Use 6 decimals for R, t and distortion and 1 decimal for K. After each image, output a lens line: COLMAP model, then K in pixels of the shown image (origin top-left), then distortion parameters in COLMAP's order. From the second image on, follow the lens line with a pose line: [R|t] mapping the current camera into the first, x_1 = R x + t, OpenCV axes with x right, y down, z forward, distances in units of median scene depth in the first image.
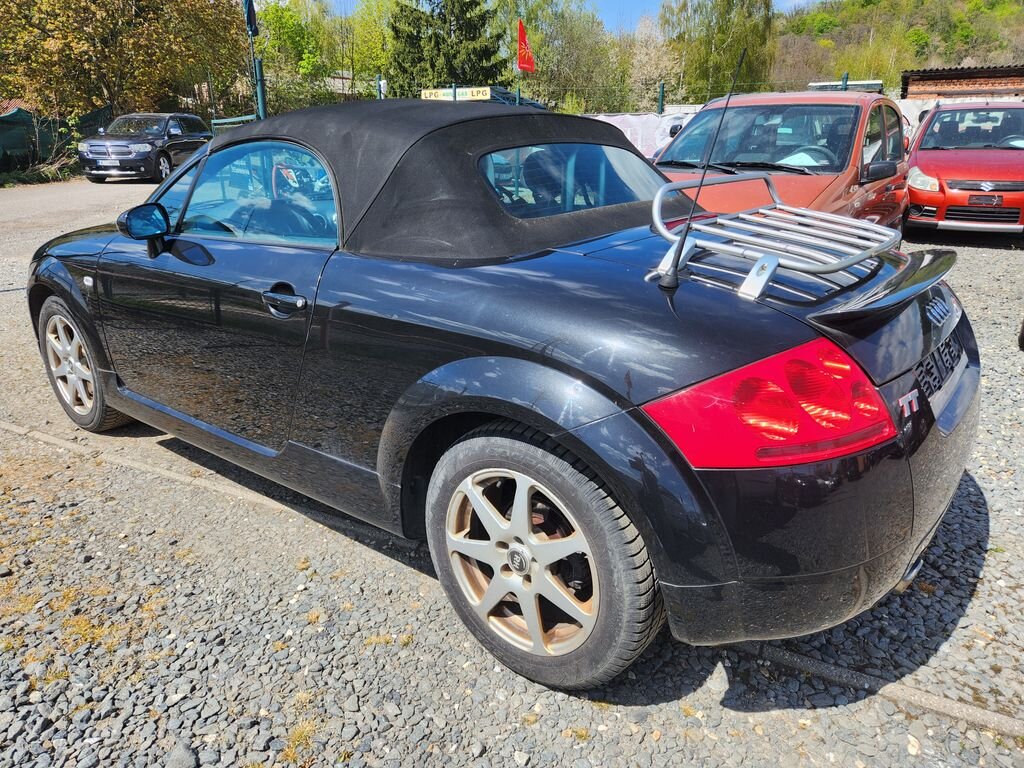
lens RADIAL K [[683.5, 0, 512.0], [0, 683.5, 384.0], [0, 0, 1]] dist [0.066814, -0.054932]
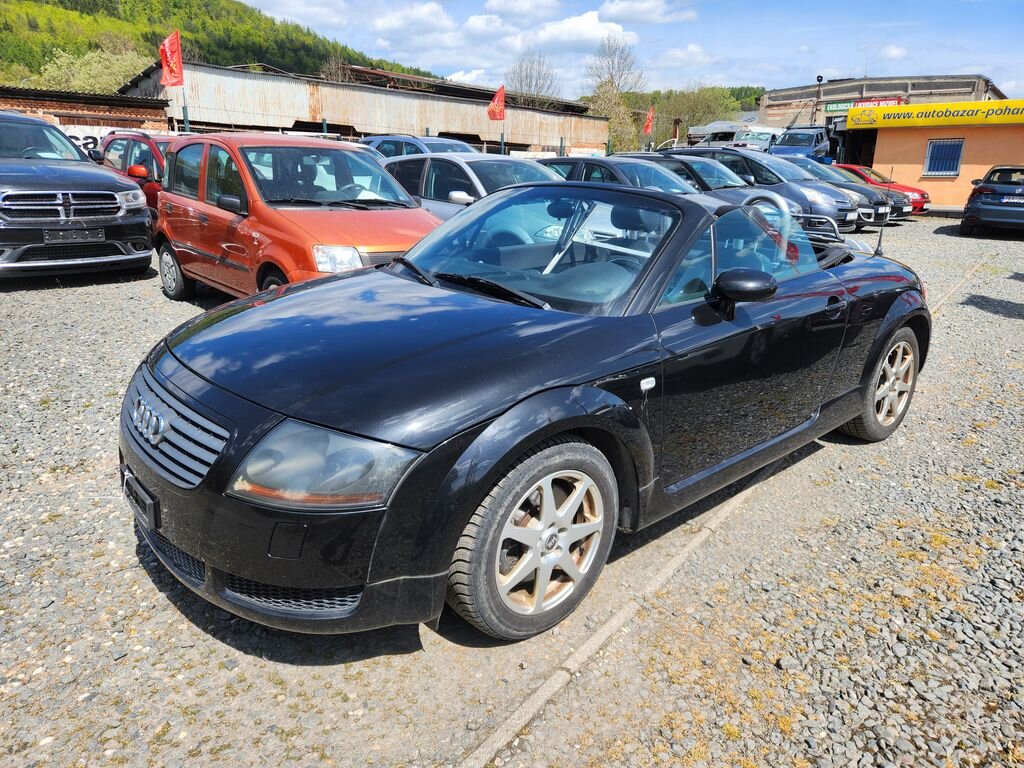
lens RADIAL K [[682.7, 0, 521.8], [0, 682.7, 381.7], [0, 0, 1]] dist [0.063191, -0.048523]
pose [[0.171781, -0.283685, 0.943406, -0.206673], [0.302453, 0.926578, 0.223552, -0.055330], [-0.937557, 0.246934, 0.244970, 0.139753]]
